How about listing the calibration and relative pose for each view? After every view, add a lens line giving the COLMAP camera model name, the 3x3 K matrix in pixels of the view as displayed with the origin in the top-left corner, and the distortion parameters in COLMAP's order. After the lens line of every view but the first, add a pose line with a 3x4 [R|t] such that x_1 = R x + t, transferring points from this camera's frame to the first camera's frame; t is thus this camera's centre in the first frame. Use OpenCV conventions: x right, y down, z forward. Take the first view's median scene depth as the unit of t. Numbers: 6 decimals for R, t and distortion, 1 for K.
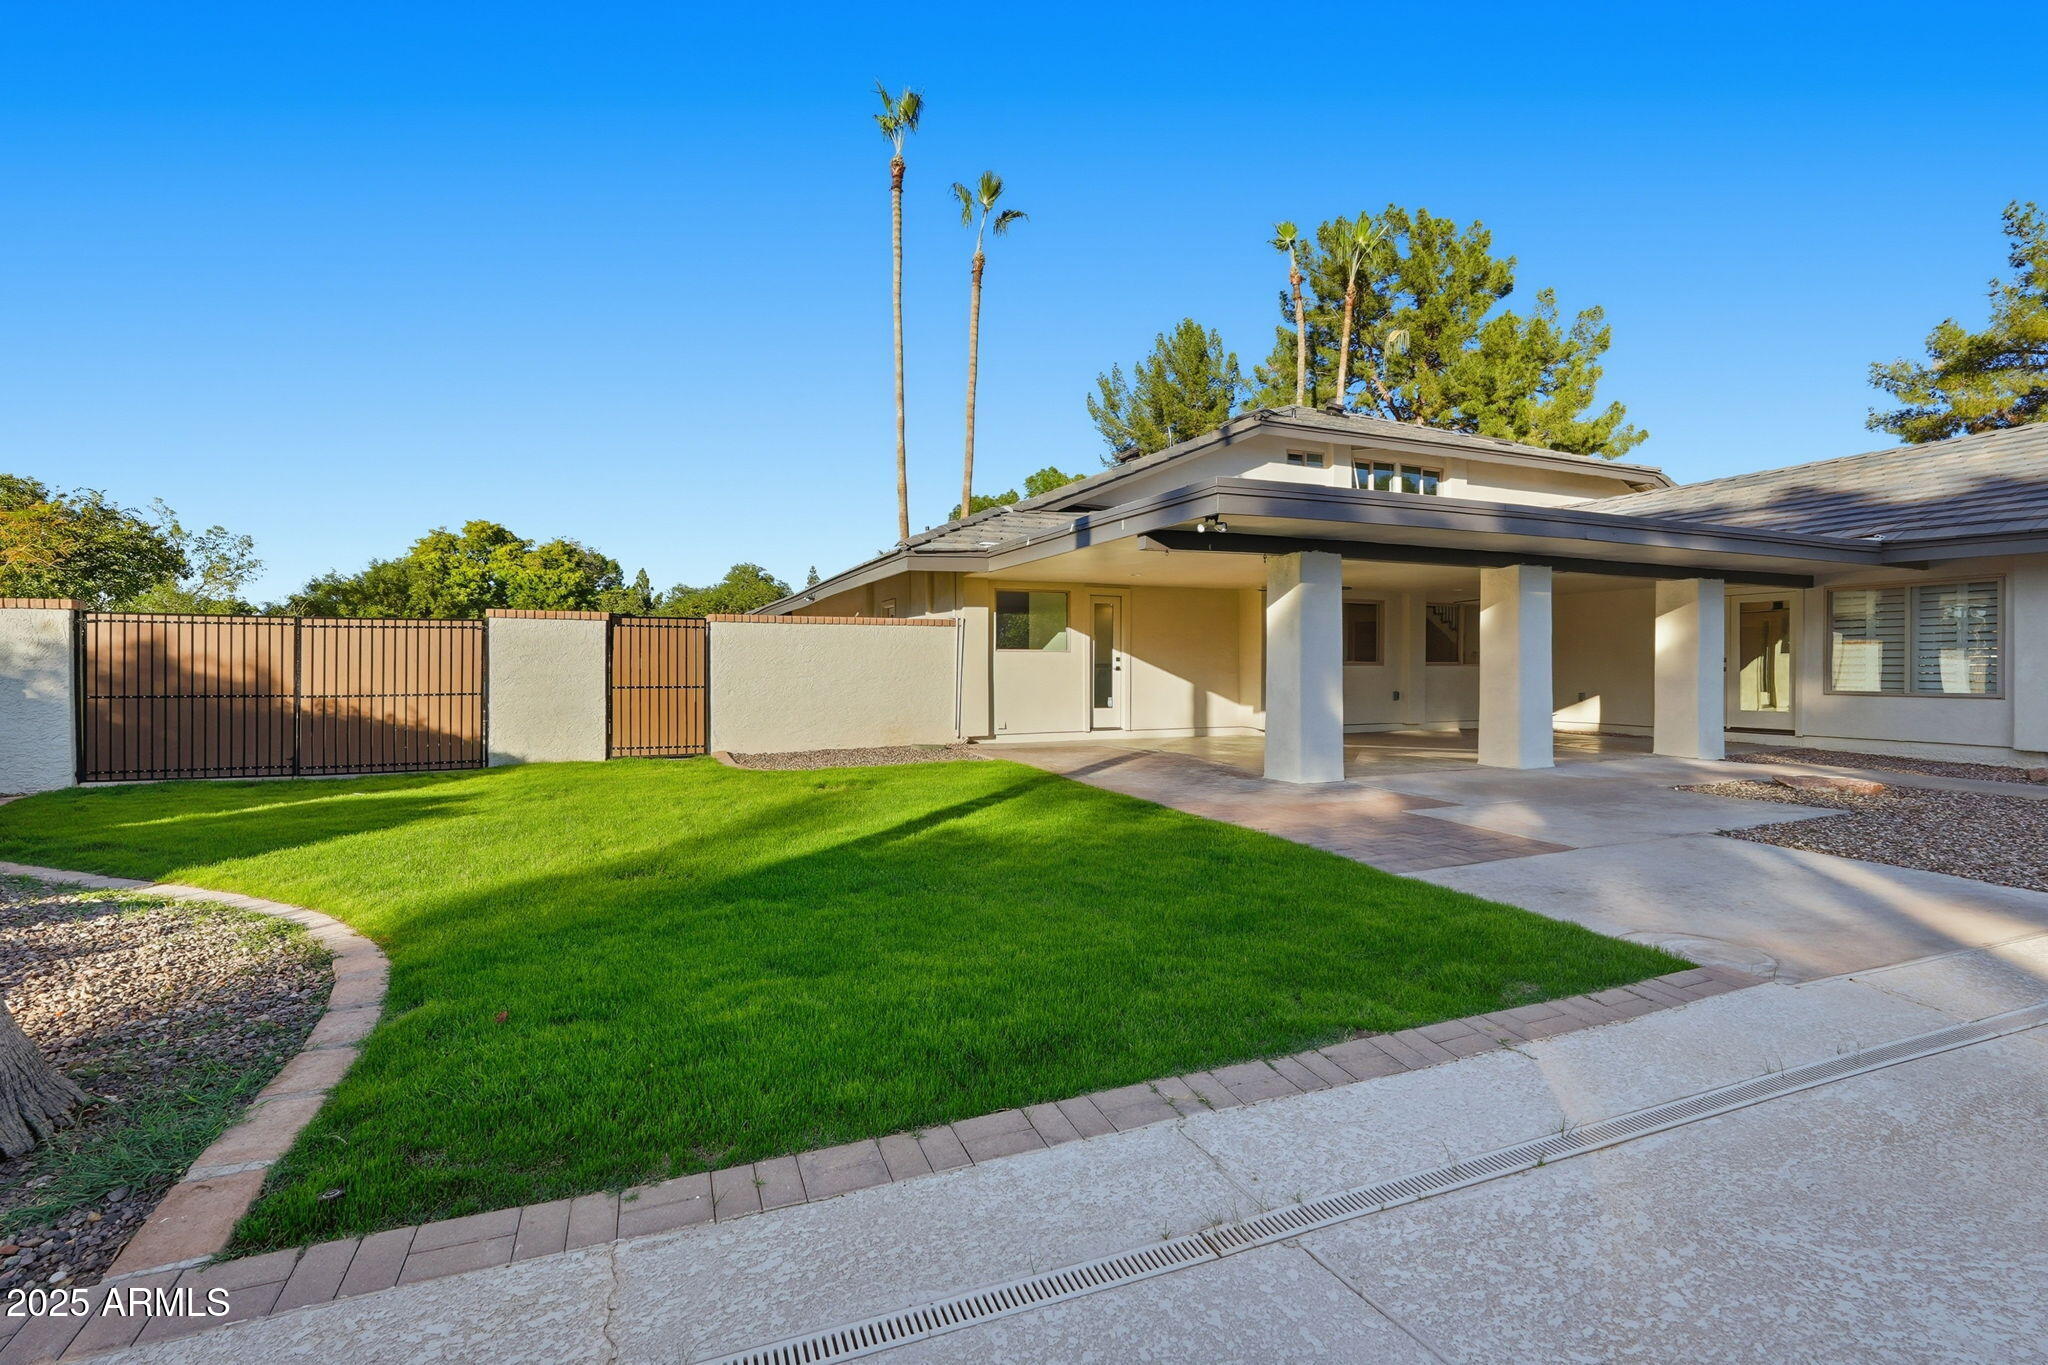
lens RADIAL K [[907.8, 0, 1031.9], [0, 907.8, 668.8], [0, 0, 1]] dist [-0.007578, 0.001341]
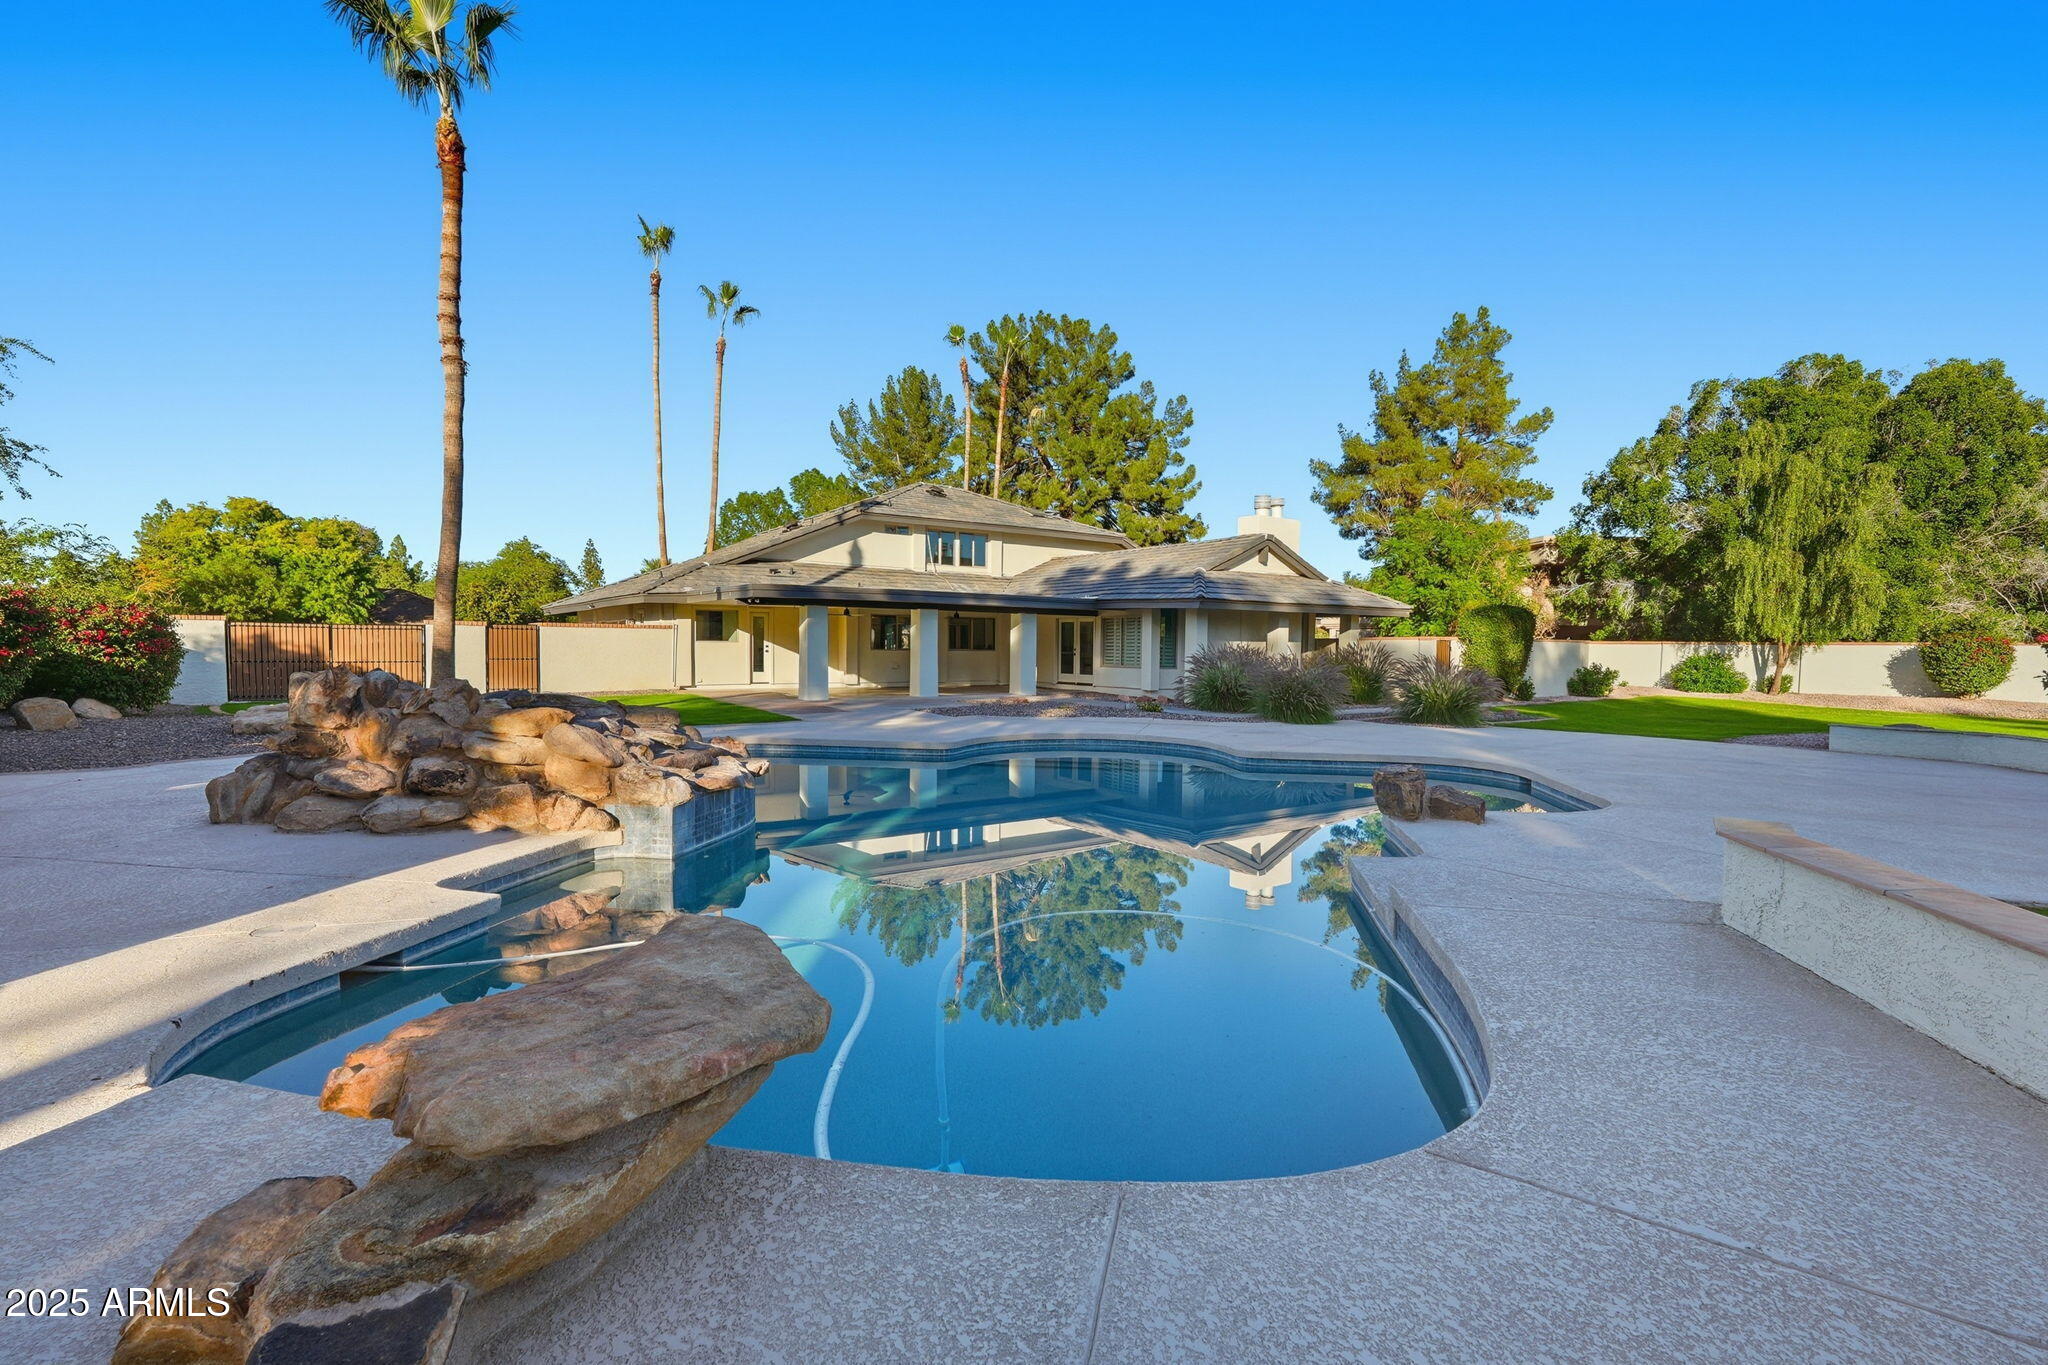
lens RADIAL K [[907.8, 0, 1009.9], [0, 907.8, 690.8], [0, 0, 1]] dist [-0.007578, 0.001341]
pose [[0.980825, 0.001306, 0.194884, 0.109289], [-0.011027, 0.998747, 0.048804, -0.007630], [-0.194576, -0.050017, 0.979611, -0.463458]]
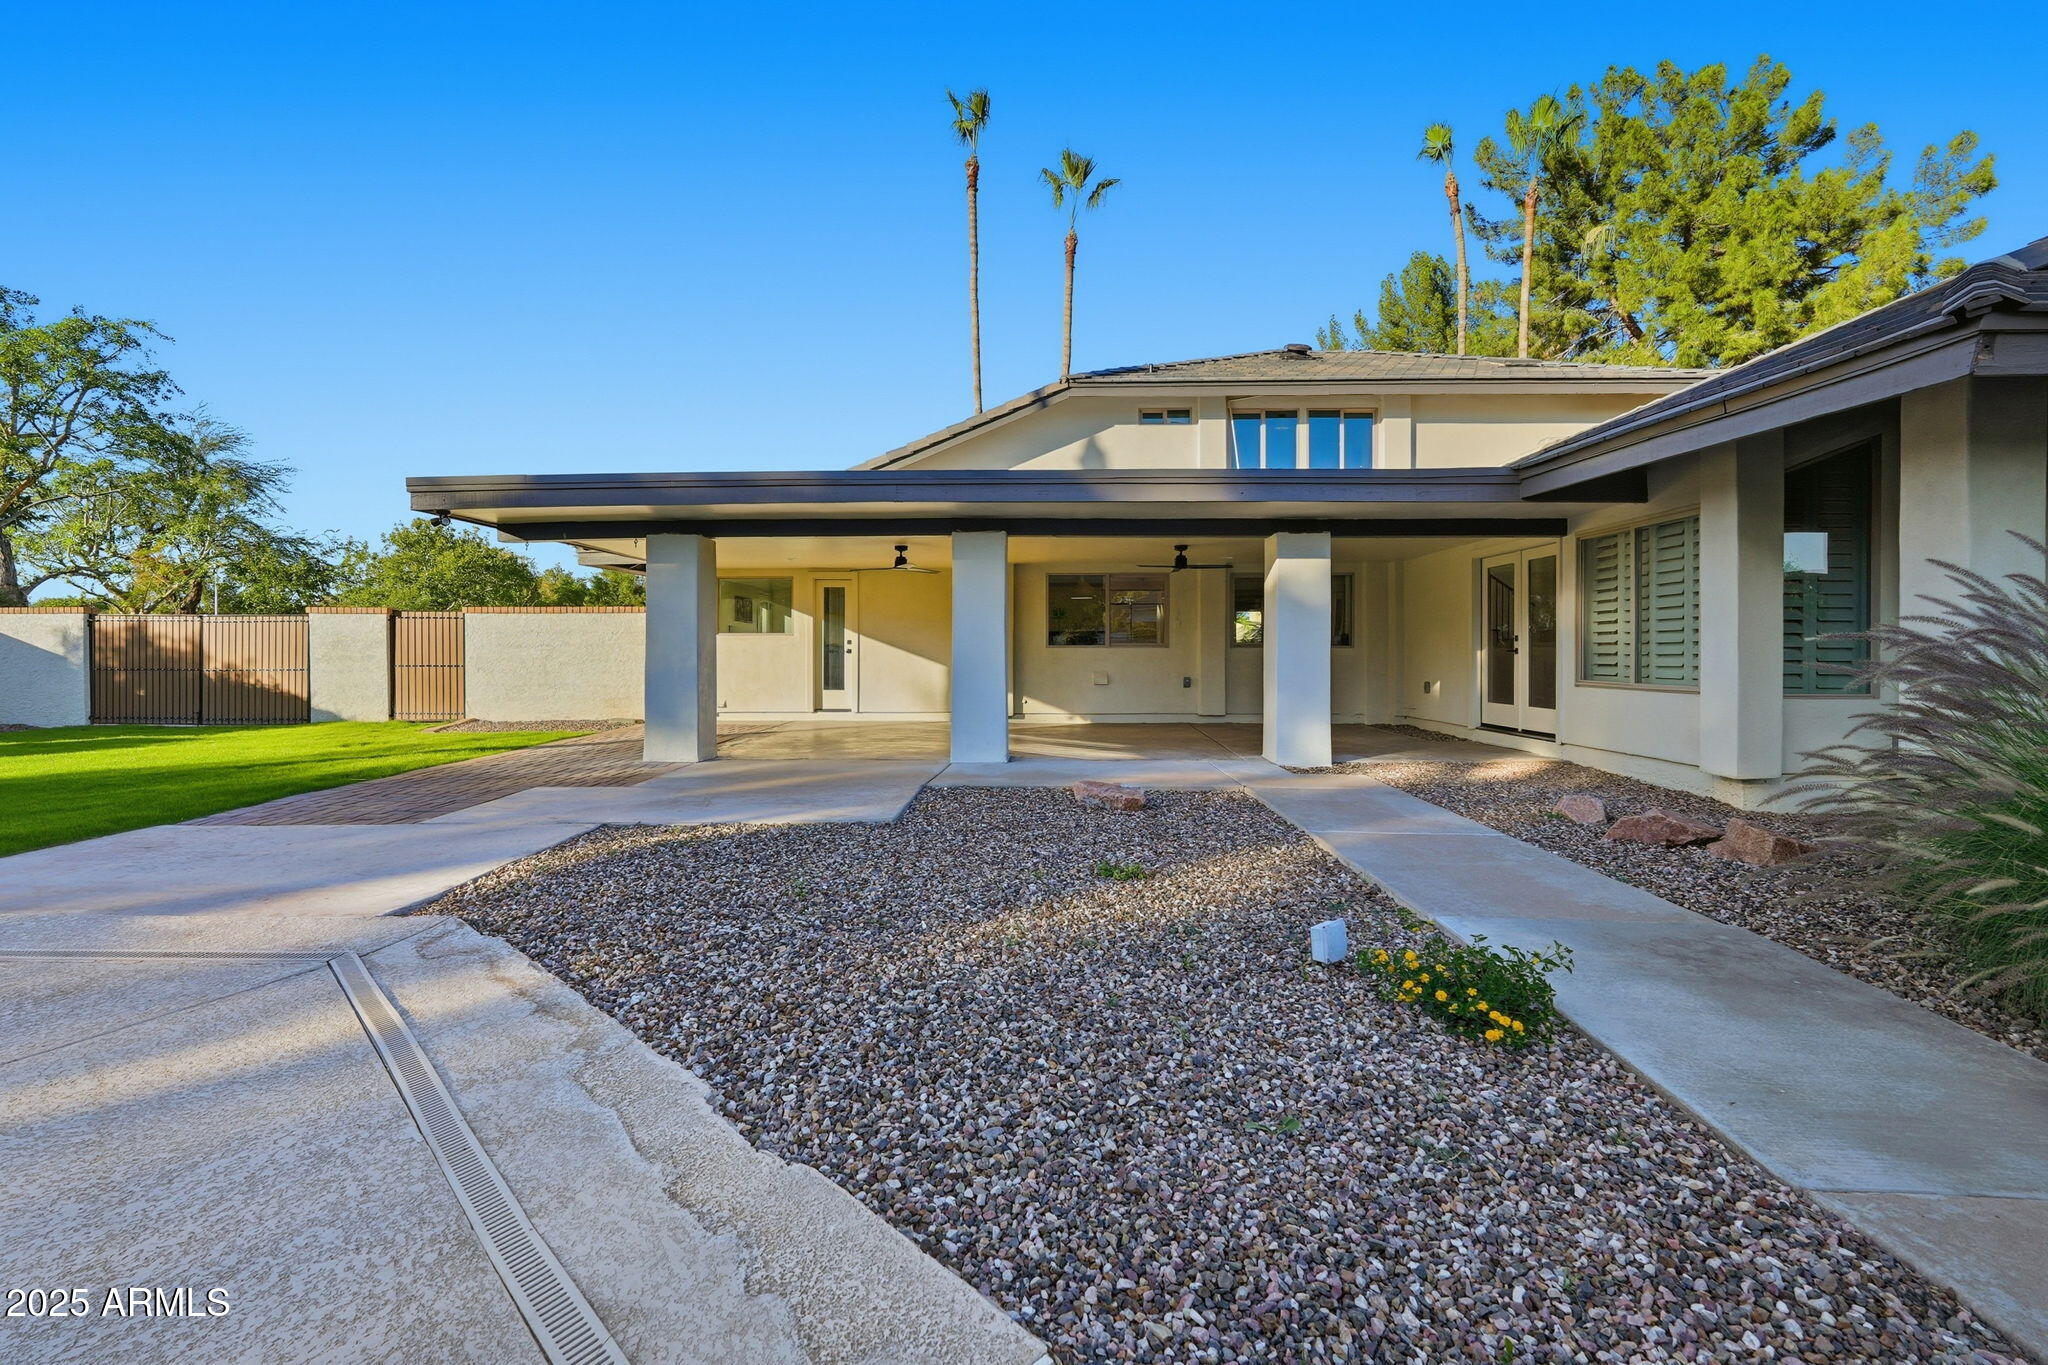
lens RADIAL K [[907.8, 0, 1025.9], [0, 907.8, 669.7], [0, 0, 1]] dist [-0.007578, 0.001341]
pose [[0.907088, 0.008498, -0.420856, 0.344894], [-0.001256, 0.999846, 0.017483, 0.000975], [0.420940, -0.015330, 0.906959, 0.081275]]
